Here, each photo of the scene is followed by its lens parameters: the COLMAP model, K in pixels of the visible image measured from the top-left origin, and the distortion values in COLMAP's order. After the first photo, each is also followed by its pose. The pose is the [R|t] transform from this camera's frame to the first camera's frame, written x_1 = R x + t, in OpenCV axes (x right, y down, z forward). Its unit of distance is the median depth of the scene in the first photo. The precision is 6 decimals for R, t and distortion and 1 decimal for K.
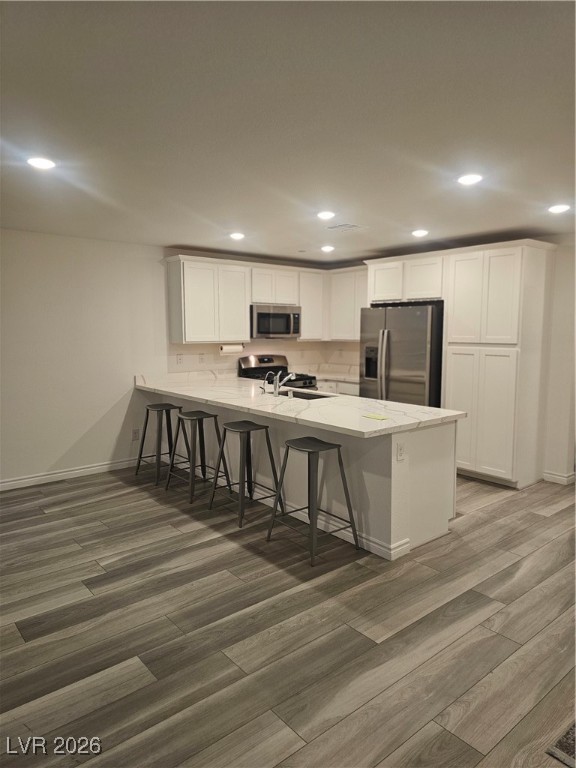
lens RADIAL K [[516.5, 0, 286.9], [0, 516.5, 377.7], [0, 0, 1]] dist [0.003307, -0.004249]
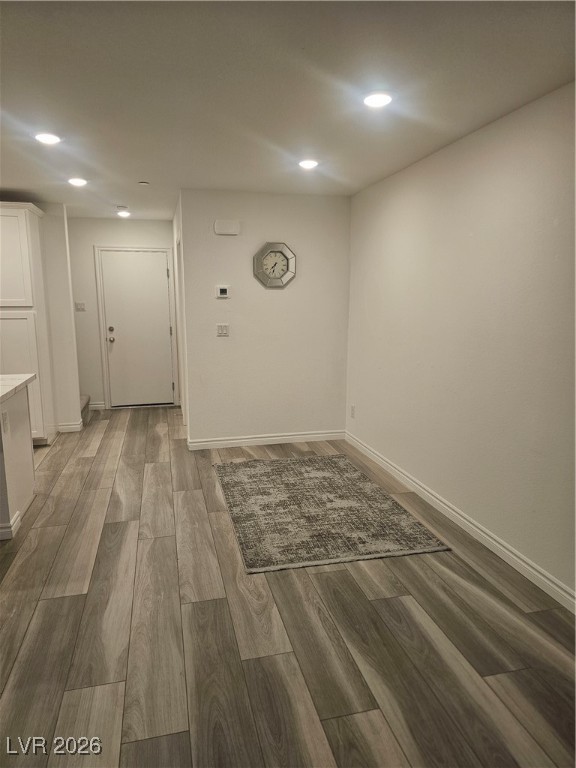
lens RADIAL K [[516.5, 0, 286.0], [0, 516.5, 387.4], [0, 0, 1]] dist [0.003307, -0.004249]
pose [[0.435253, -0.166722, 0.884736, -0.469625], [0.101038, 0.985542, 0.136011, 0.007728], [-0.894620, 0.030193, 0.445806, 0.161224]]
